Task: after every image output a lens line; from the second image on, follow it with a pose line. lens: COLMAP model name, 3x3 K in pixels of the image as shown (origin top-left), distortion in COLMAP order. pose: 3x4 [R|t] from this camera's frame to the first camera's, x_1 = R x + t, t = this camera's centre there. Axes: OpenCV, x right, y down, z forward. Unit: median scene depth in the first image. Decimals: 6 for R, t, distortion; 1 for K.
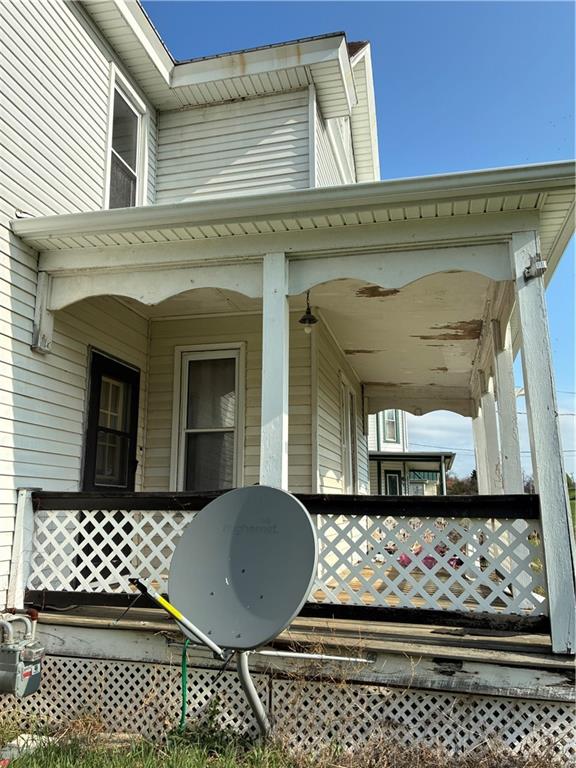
lens RADIAL K [[586.6, 0, 283.4], [0, 586.6, 384.4], [0, 0, 1]] dist [0.043582, -0.057655]
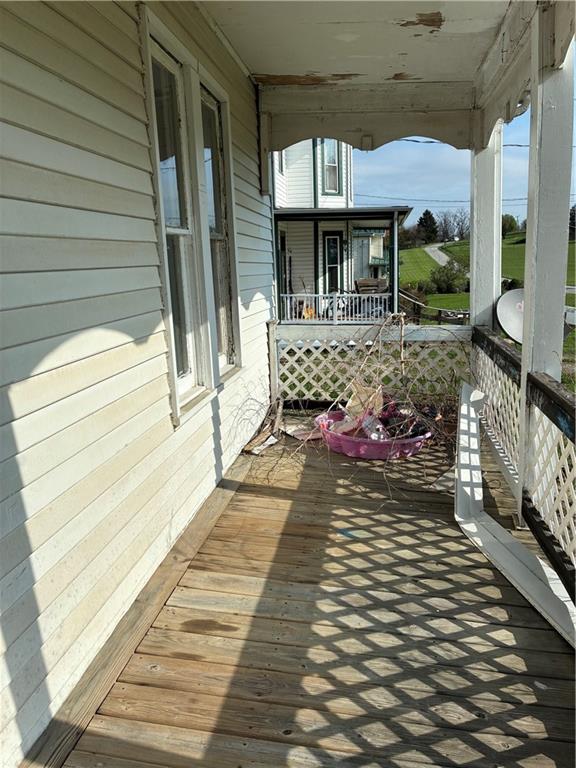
lens RADIAL K [[586.6, 0, 284.6], [0, 586.6, 384.4], [0, 0, 1]] dist [0.043582, -0.057655]
pose [[0.995067, -0.059092, 0.079686, 0.045186], [0.022200, 0.915508, 0.401687, 0.013693], [-0.096690, -0.397937, 0.912303, 0.196978]]
